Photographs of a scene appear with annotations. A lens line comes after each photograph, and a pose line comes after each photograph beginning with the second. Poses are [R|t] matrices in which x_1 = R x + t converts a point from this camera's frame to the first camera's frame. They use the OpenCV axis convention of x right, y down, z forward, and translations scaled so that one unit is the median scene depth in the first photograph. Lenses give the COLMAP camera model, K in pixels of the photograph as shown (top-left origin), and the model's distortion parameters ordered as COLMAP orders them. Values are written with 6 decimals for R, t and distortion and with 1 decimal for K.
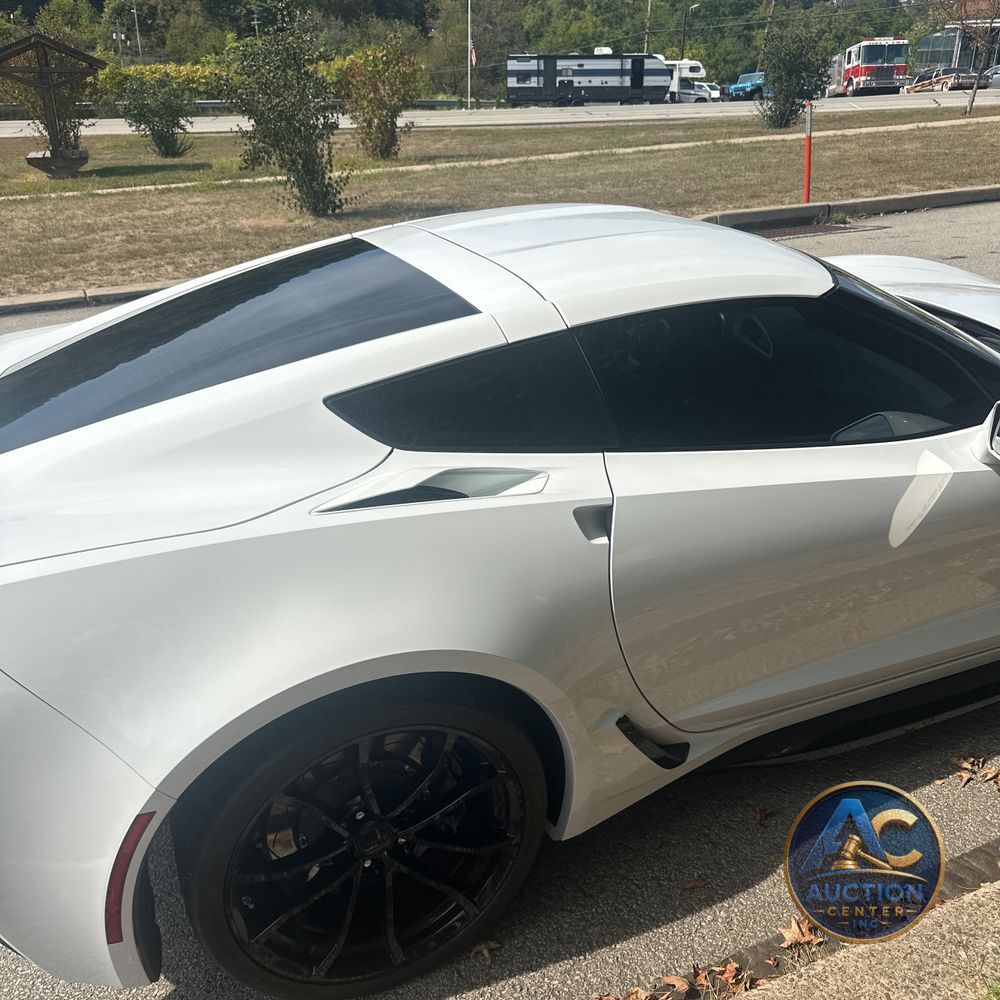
lens RADIAL K [[941.2, 0, 498.2], [0, 941.2, 474.8], [0, 0, 1]] dist [0.069876, -0.095628]
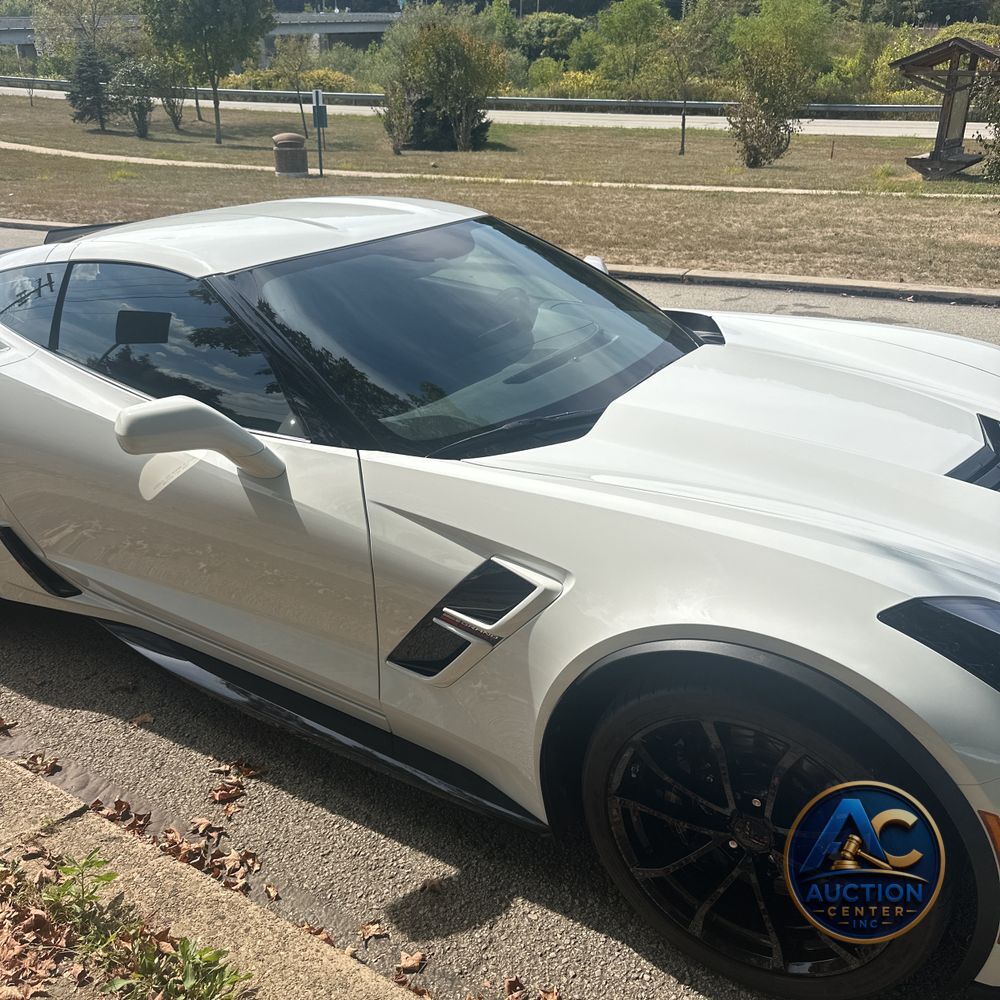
lens RADIAL K [[937.3, 0, 500.0], [0, 937.3, 500.0], [0, 0, 1]] dist [0.084134, -0.142483]
pose [[0.568080, 0.328440, -0.754594, 0.052101], [-0.311941, 0.934426, 0.171874, -0.008827], [0.761563, 0.137750, 0.633283, 0.021190]]
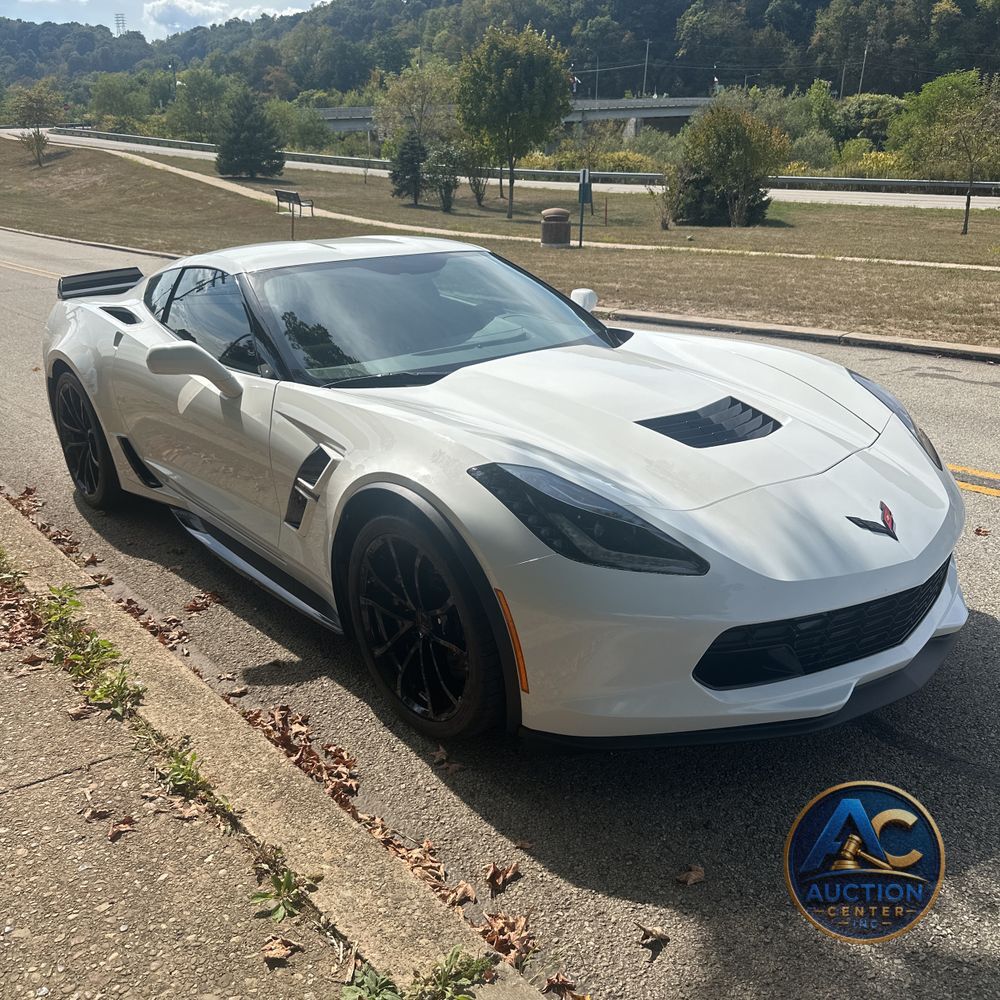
lens RADIAL K [[928.1, 0, 509.2], [0, 928.1, 501.8], [0, 0, 1]] dist [0.123322, -0.223888]
pose [[0.306483, 0.319200, -0.896760, 0.076540], [-0.363662, 0.909898, 0.199589, -0.012103], [0.879670, 0.264947, 0.394949, 0.031272]]
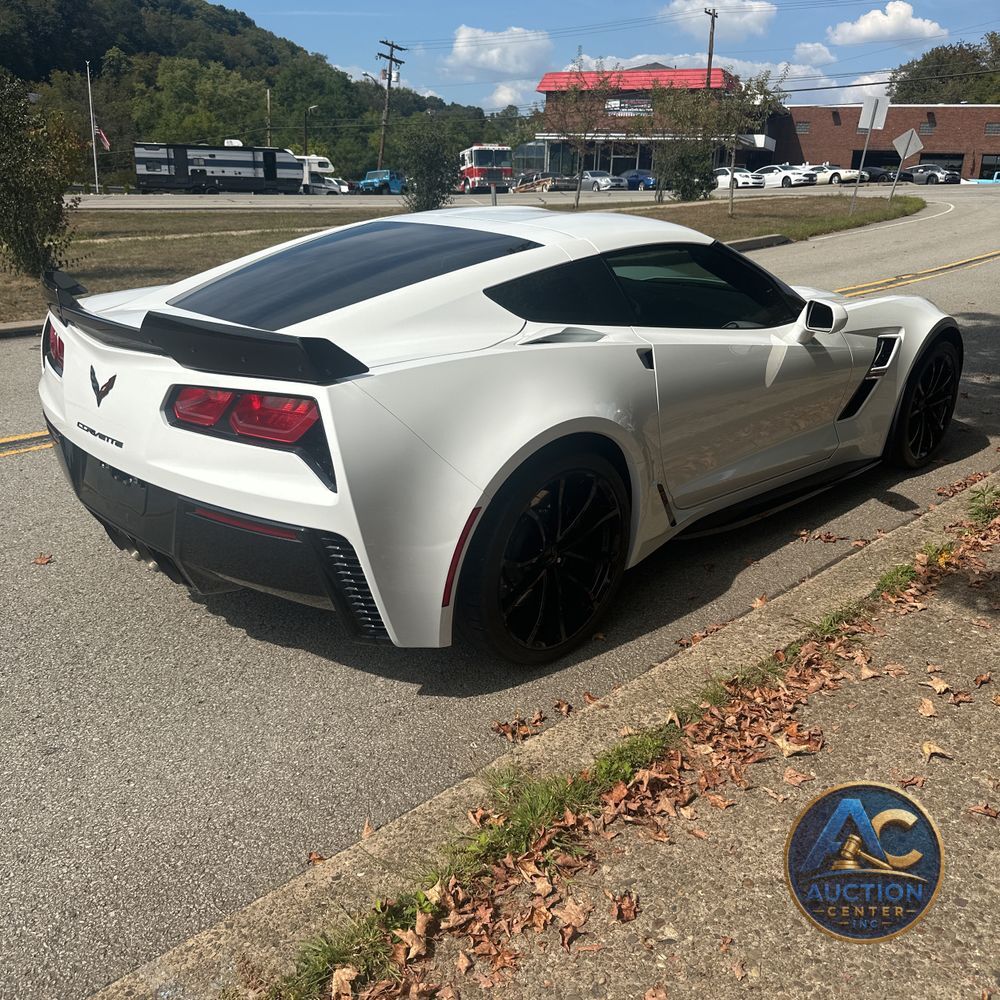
lens RADIAL K [[955.5, 0, 485.0], [0, 955.5, 497.7], [0, 0, 1]] dist [-0.004217, -0.005566]
pose [[0.934465, -0.081131, 0.346690, -0.022926], [0.105124, 0.993154, -0.050938, 0.010415], [-0.340183, 0.084045, 0.936596, -0.013920]]
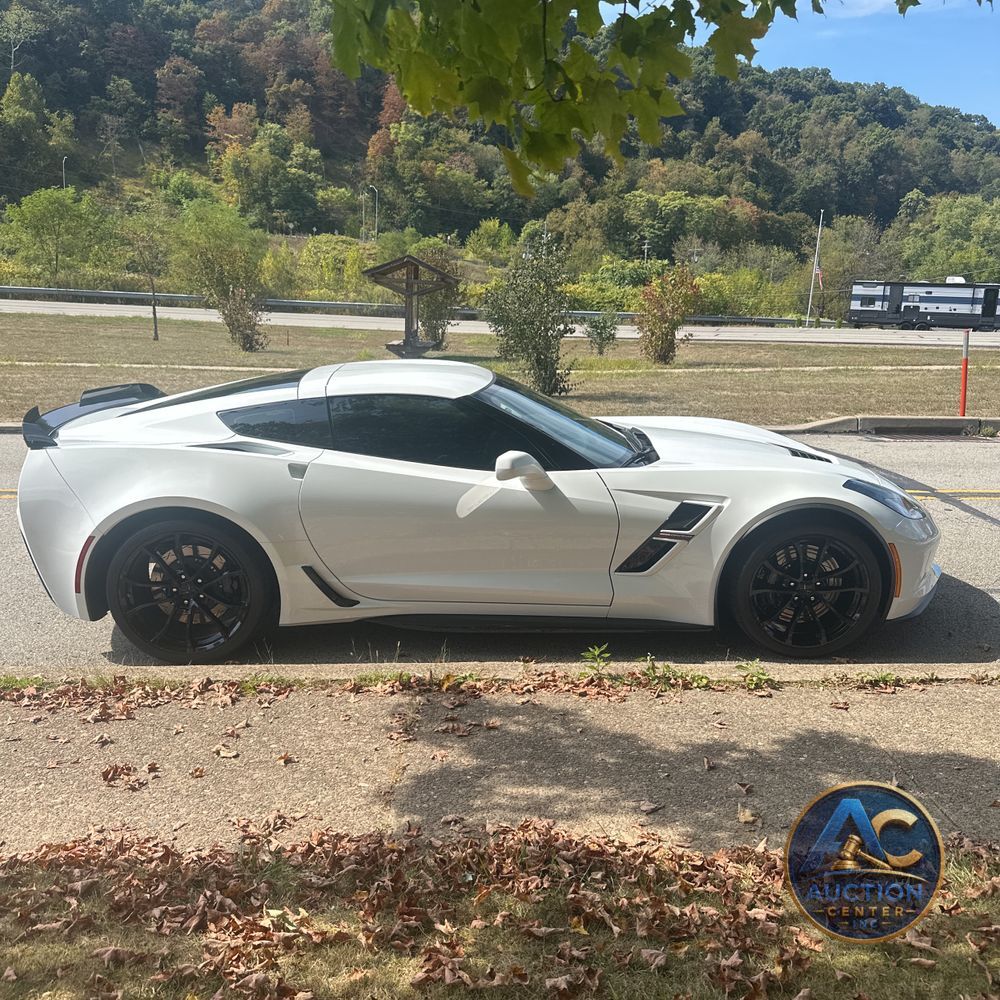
lens RADIAL K [[938.6, 0, 500.0], [0, 938.6, 500.0], [0, 0, 1]] dist [0.001899, 0.001798]
pose [[0.928572, 0.113697, -0.353310, 0.041127], [-0.175231, 0.973448, -0.147284, 0.010993], [0.327183, 0.198674, 0.923840, -0.028165]]
